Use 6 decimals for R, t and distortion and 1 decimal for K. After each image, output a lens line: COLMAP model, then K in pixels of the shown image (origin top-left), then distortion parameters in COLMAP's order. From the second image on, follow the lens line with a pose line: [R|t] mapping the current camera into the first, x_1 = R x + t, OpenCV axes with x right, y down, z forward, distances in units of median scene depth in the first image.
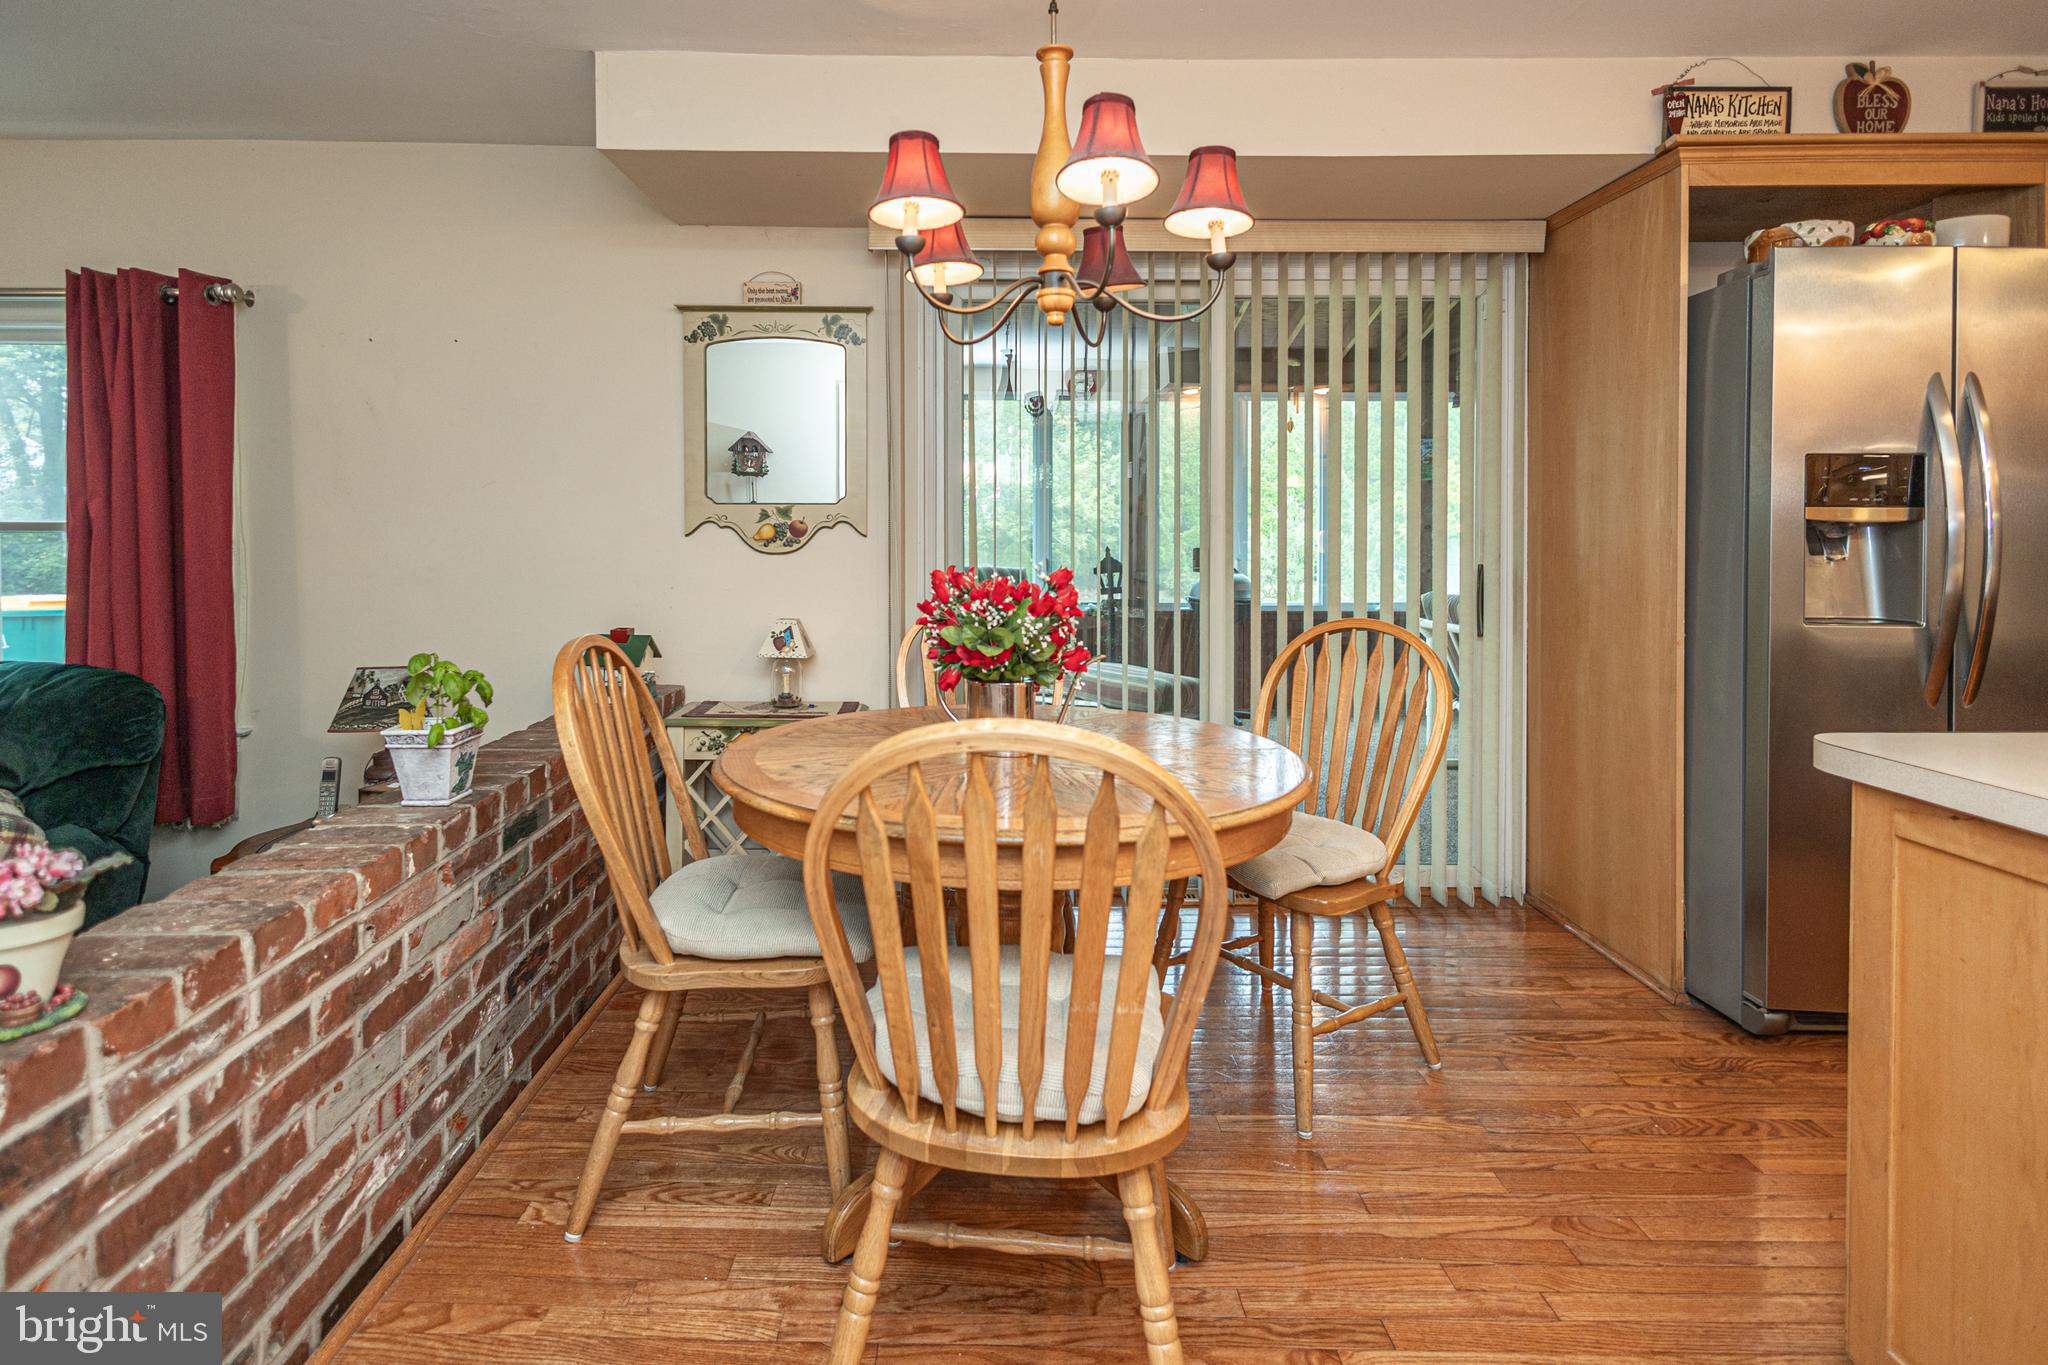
lens RADIAL K [[1005.5, 0, 1016.3], [0, 1005.5, 546.1], [0, 0, 1]] dist [0.006085, -0.000218]
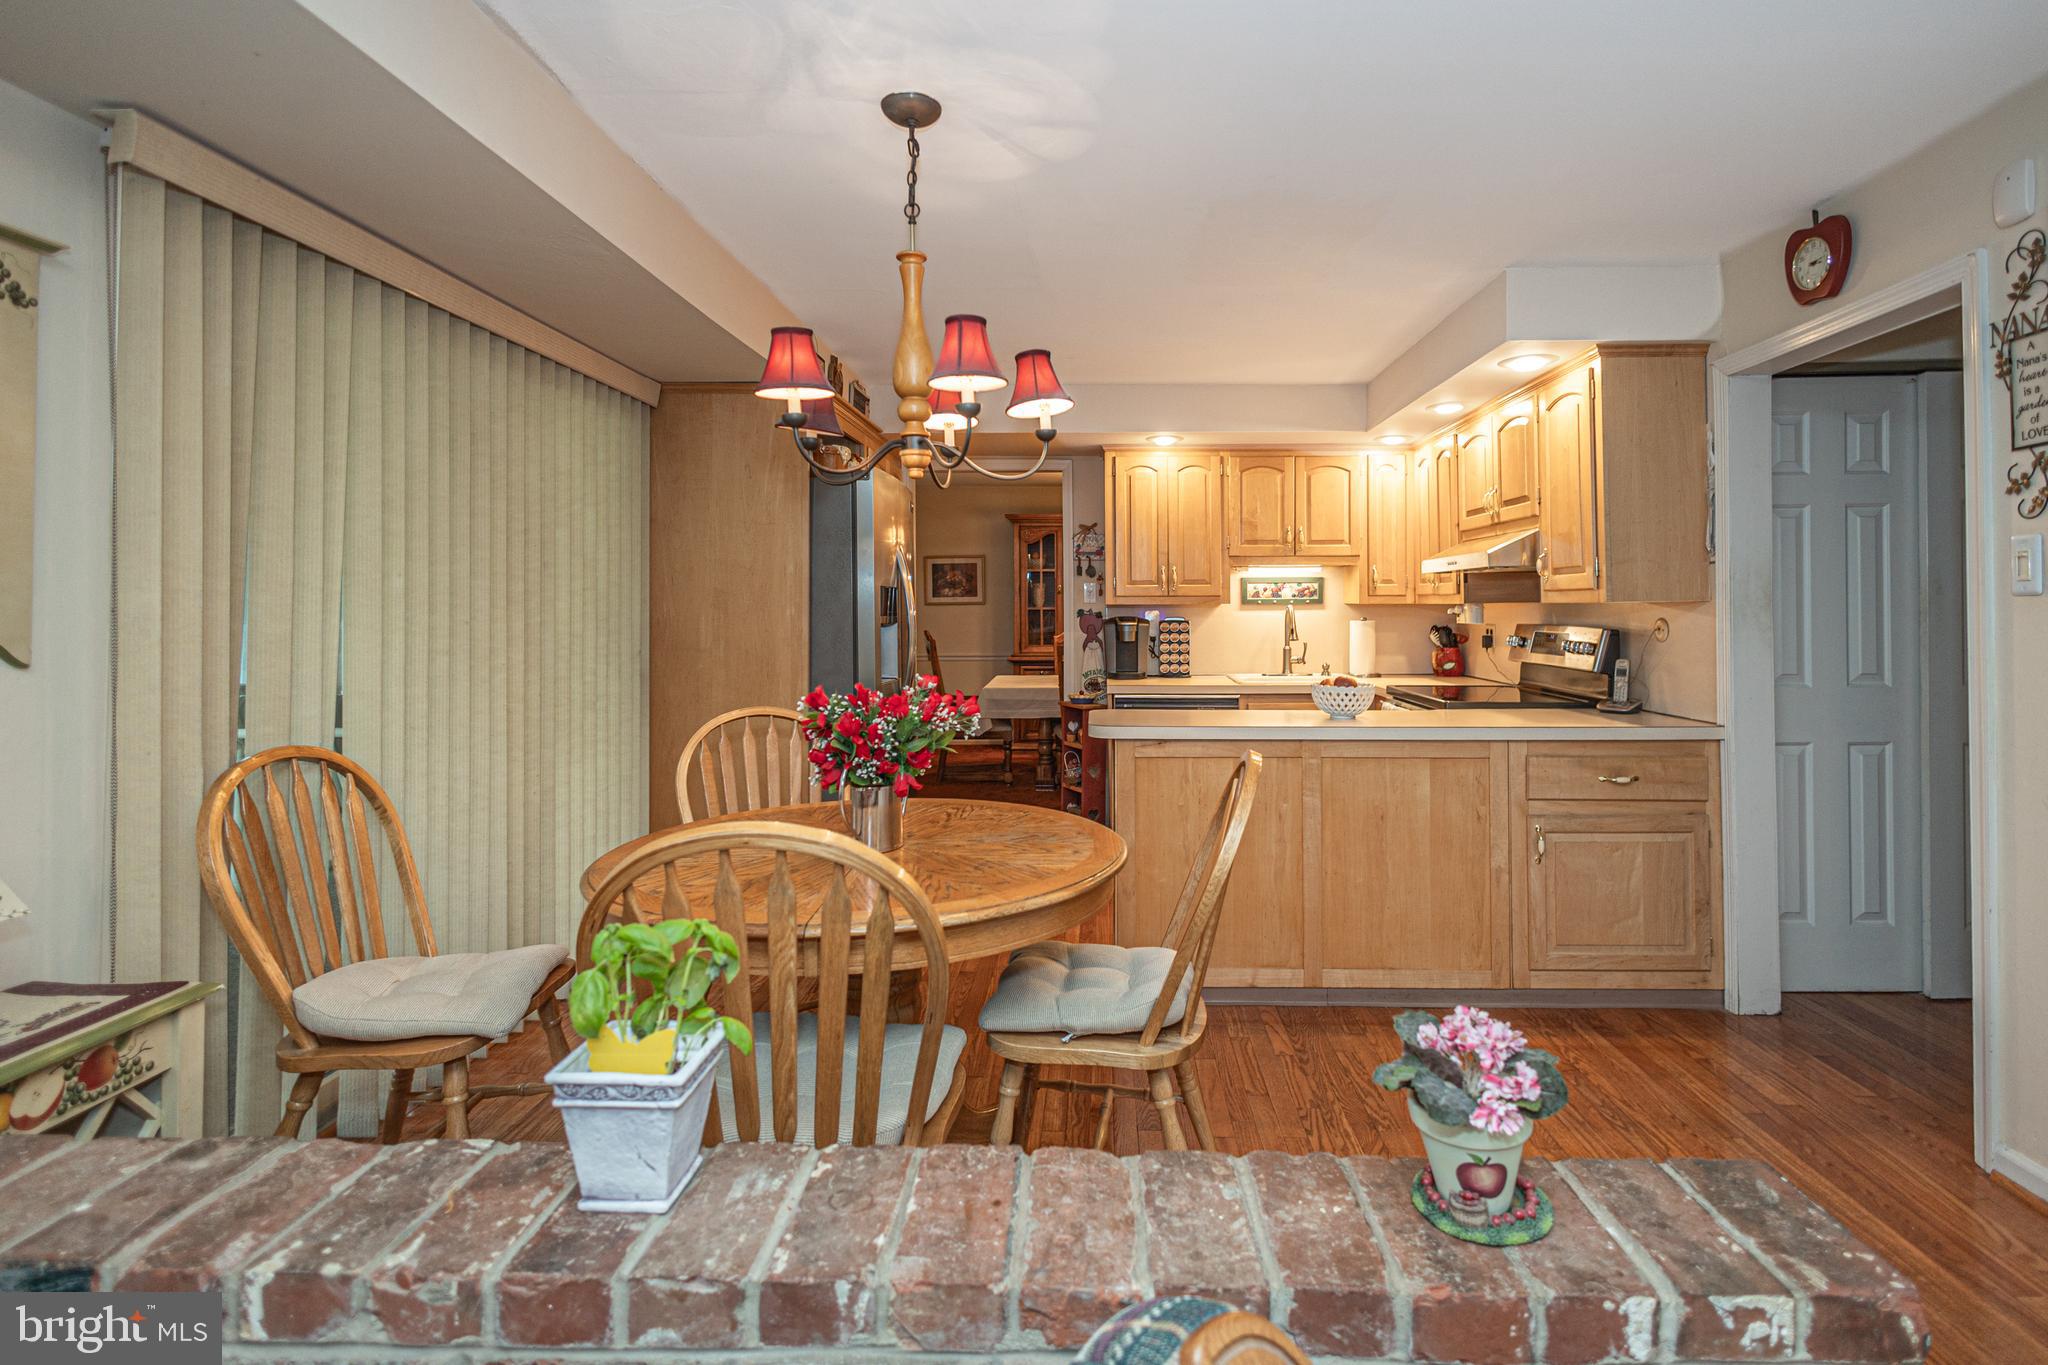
lens RADIAL K [[977.3, 0, 1053.6], [0, 977.3, 592.4], [0, 0, 1]] dist [0.005756, 0.000343]
pose [[0.038664, 0.014556, 0.999146, -0.806719], [0.014782, 0.999776, -0.015137, -0.043727], [-0.999143, 0.015354, 0.038440, 0.559089]]
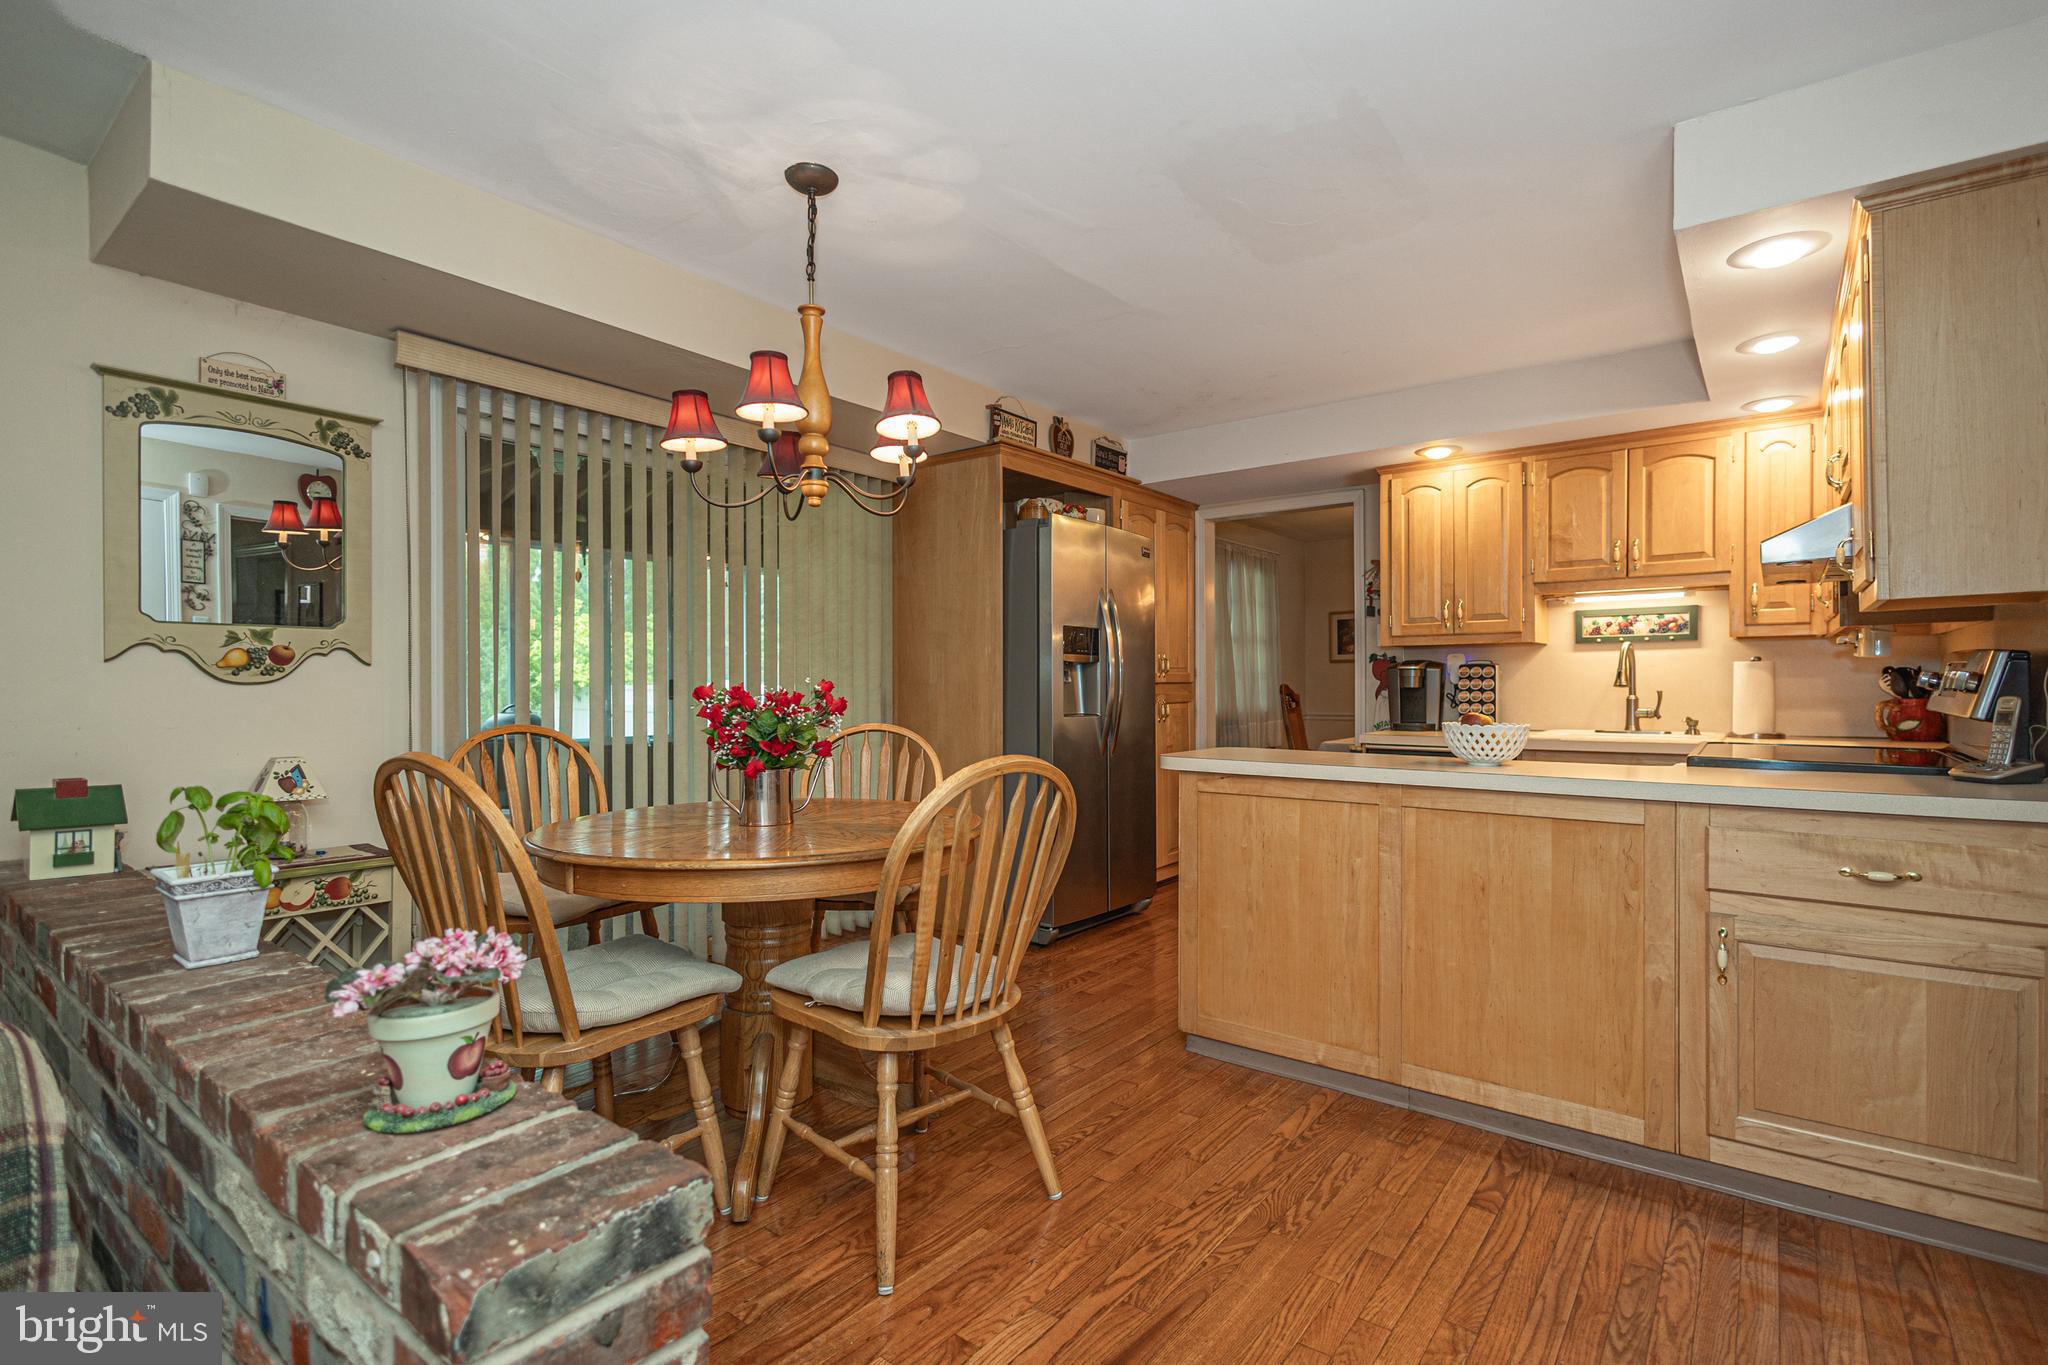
lens RADIAL K [[943.0, 0, 1024.0], [0, 943.0, 682.5], [0, 0, 1]] dist [0.004982, -0.000047]
pose [[0.618062, 0.000118, 0.786129, -0.568903], [0.011506, 0.999892, -0.009196, 0.026399], [-0.786045, 0.014729, 0.617994, -0.017411]]
